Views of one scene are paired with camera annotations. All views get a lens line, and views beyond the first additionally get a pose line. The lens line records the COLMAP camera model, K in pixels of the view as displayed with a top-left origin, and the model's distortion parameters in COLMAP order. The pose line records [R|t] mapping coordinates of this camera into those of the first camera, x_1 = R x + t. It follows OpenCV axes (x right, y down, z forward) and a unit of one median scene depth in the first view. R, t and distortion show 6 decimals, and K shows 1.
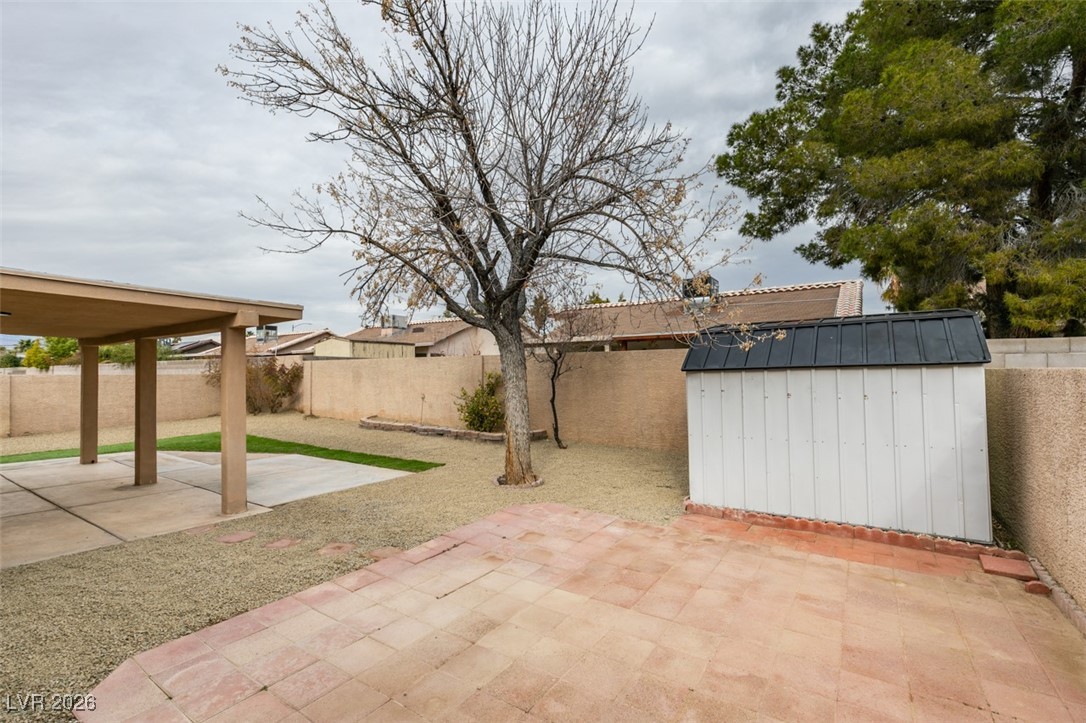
lens RADIAL K [[482.9, 0, 542.6], [0, 482.9, 363.2], [0, 0, 1]] dist [0.005721, -0.002099]
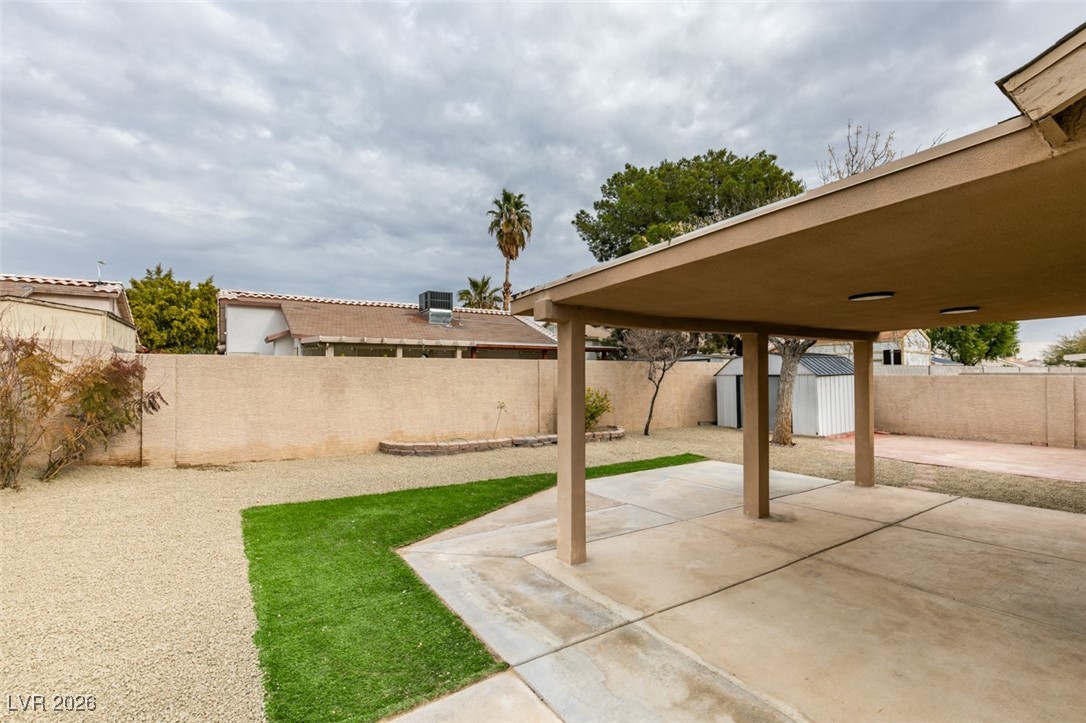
lens RADIAL K [[482.9, 0, 540.5], [0, 482.9, 359.1], [0, 0, 1]] dist [0.005721, -0.002099]
pose [[0.384617, 0.035446, 0.922395, -2.626060], [-0.013659, 0.999372, -0.032709, 0.034863], [-0.922975, -0.000019, 0.384860, 1.554498]]
